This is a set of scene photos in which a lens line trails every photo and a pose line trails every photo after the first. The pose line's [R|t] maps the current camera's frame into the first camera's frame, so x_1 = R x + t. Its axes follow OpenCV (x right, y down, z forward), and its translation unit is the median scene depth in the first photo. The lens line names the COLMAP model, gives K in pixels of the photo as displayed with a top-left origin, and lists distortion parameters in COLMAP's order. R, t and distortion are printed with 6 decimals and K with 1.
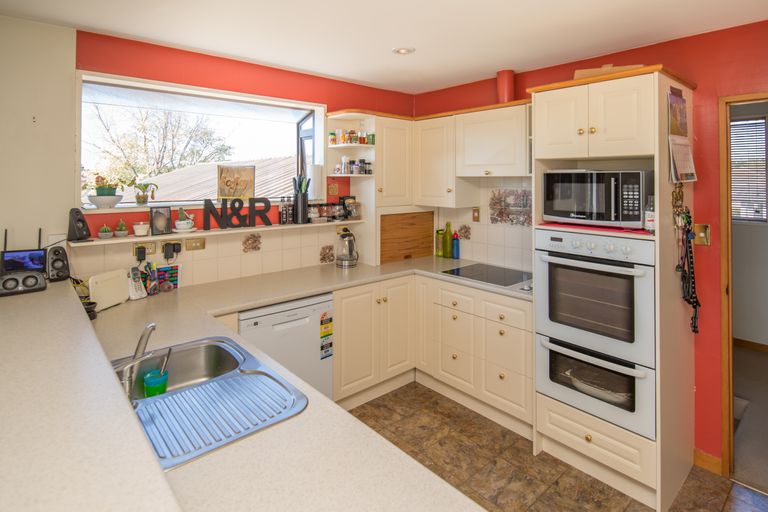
lens RADIAL K [[423.8, 0, 384.0], [0, 423.8, 256.0], [0, 0, 1]] dist [0.004750, 0.000391]
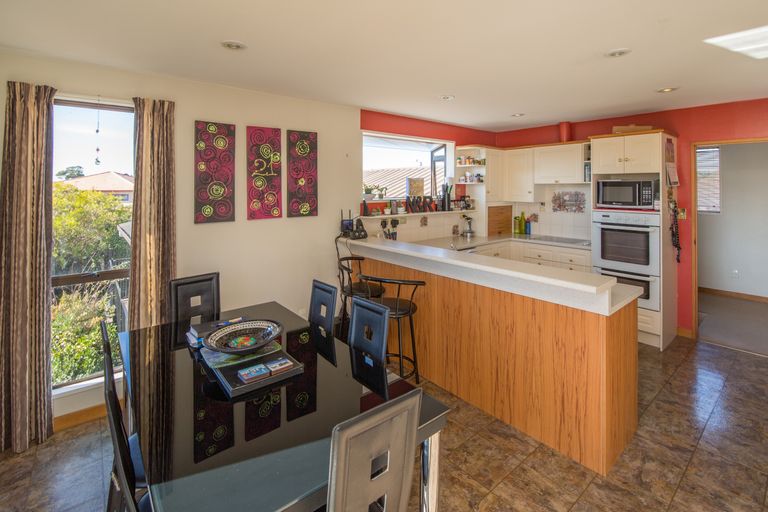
lens RADIAL K [[373.2, 0, 384.0], [0, 373.2, 256.0], [0, 0, 1]] dist [-0.001499, -0.000117]
pose [[0.999872, 0.000954, -0.015994, -0.447876], [-0.000933, 0.999999, 0.001354, 0.110054], [0.015995, -0.001339, 0.999871, -0.553852]]
